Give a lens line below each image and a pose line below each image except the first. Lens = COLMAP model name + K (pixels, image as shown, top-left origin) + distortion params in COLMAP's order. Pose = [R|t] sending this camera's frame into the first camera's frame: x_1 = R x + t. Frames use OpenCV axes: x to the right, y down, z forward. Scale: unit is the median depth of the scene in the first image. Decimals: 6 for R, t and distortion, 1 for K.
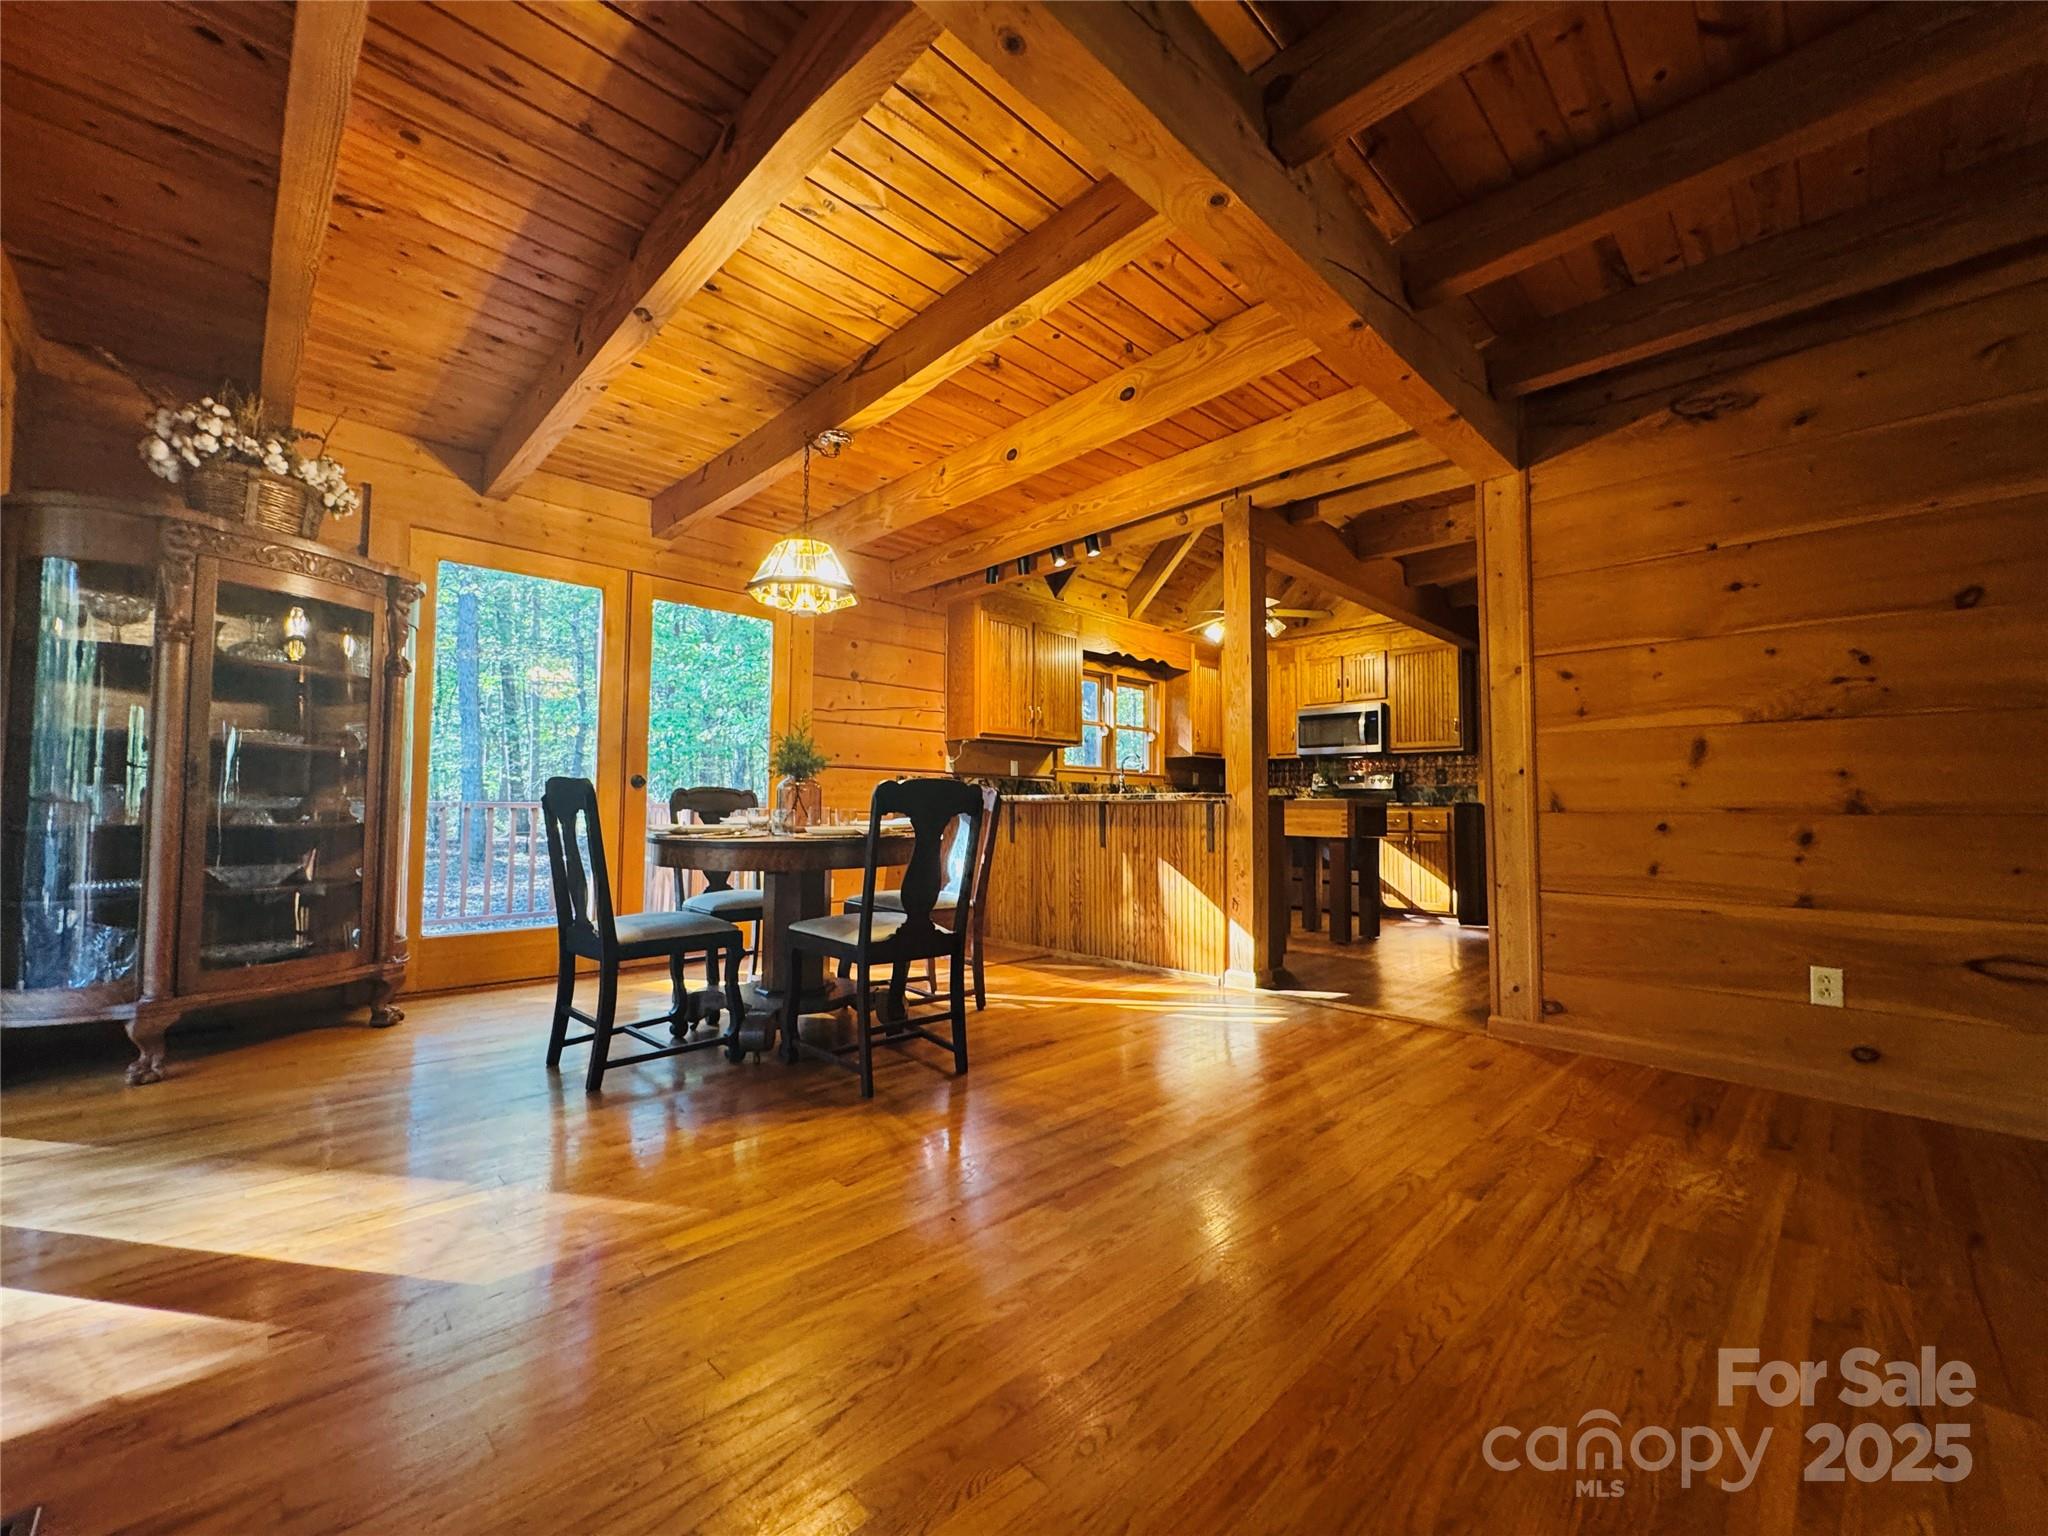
lens RADIAL K [[822.6, 0, 1017.1], [0, 822.6, 764.6], [0, 0, 1]] dist [-0.001409, 0.000579]
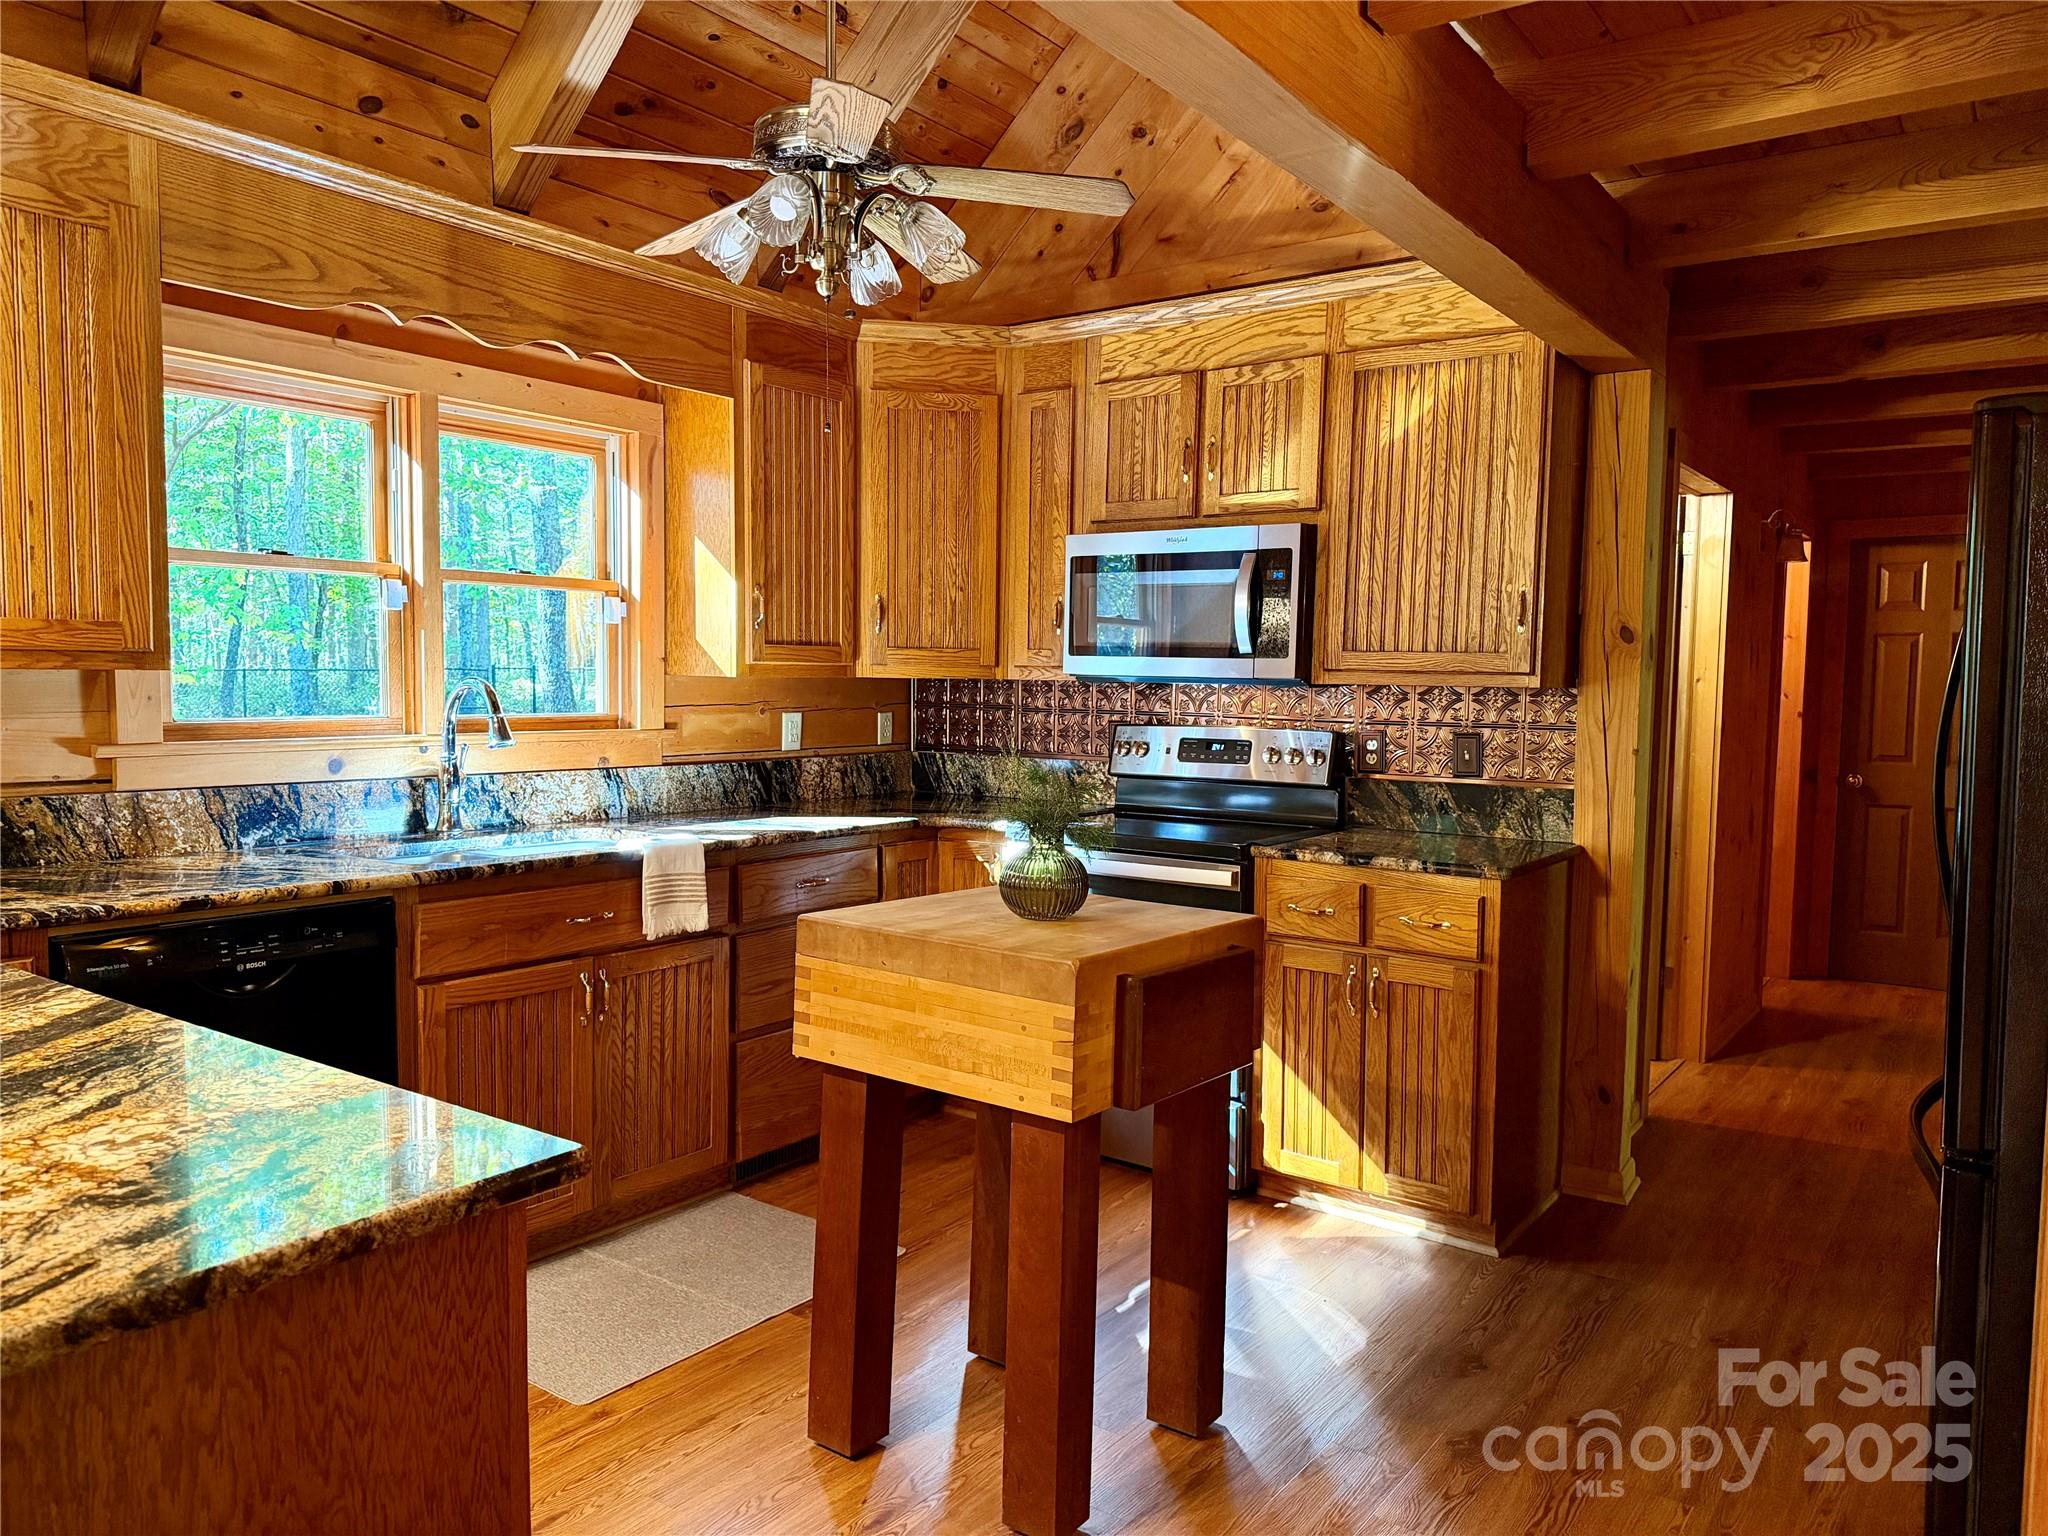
lens RADIAL K [[1441.2, 0, 1027.1], [0, 1441.2, 770.1], [0, 0, 1]] dist [0.006382, 0.001159]
pose [[0.985441, -0.003975, 0.169971, 0.251193], [-0.016826, 0.992539, 0.120764, -0.047098], [-0.169183, -0.121866, 0.978021, 0.479842]]
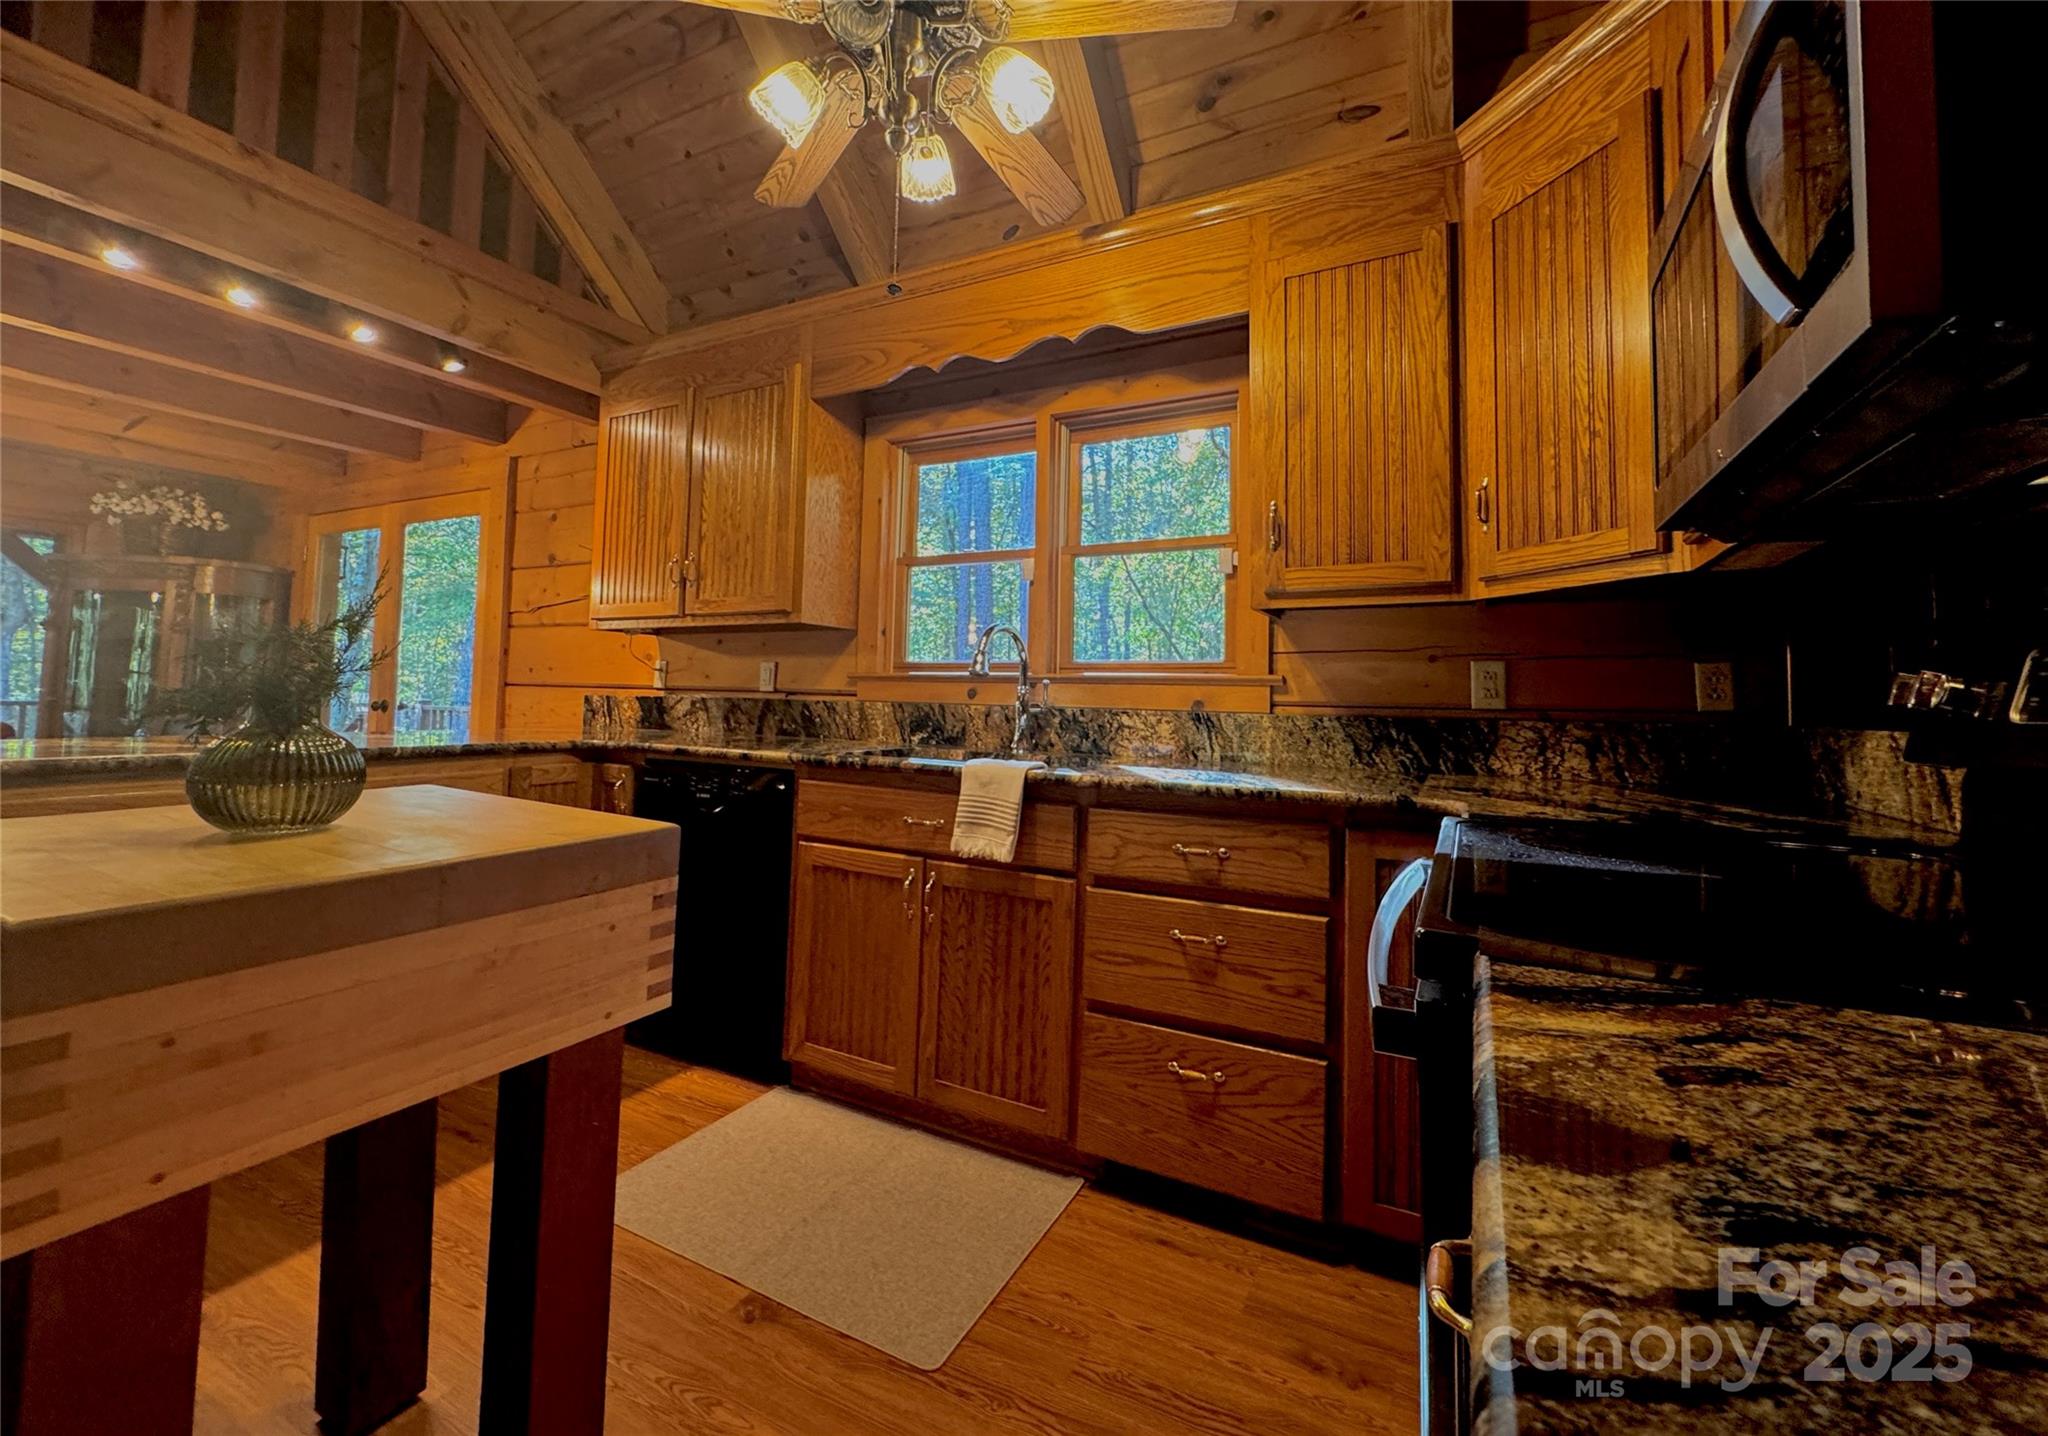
lens RADIAL K [[826.1, 0, 1020.9], [0, 826.1, 647.8], [0, 0, 1]] dist [-0.000248, 0.000001]
pose [[0.299177, -0.055238, -0.952597, 0.505856], [0.036367, 0.998258, -0.046464, 0.015086], [0.953504, -0.020742, 0.300664, 0.926934]]
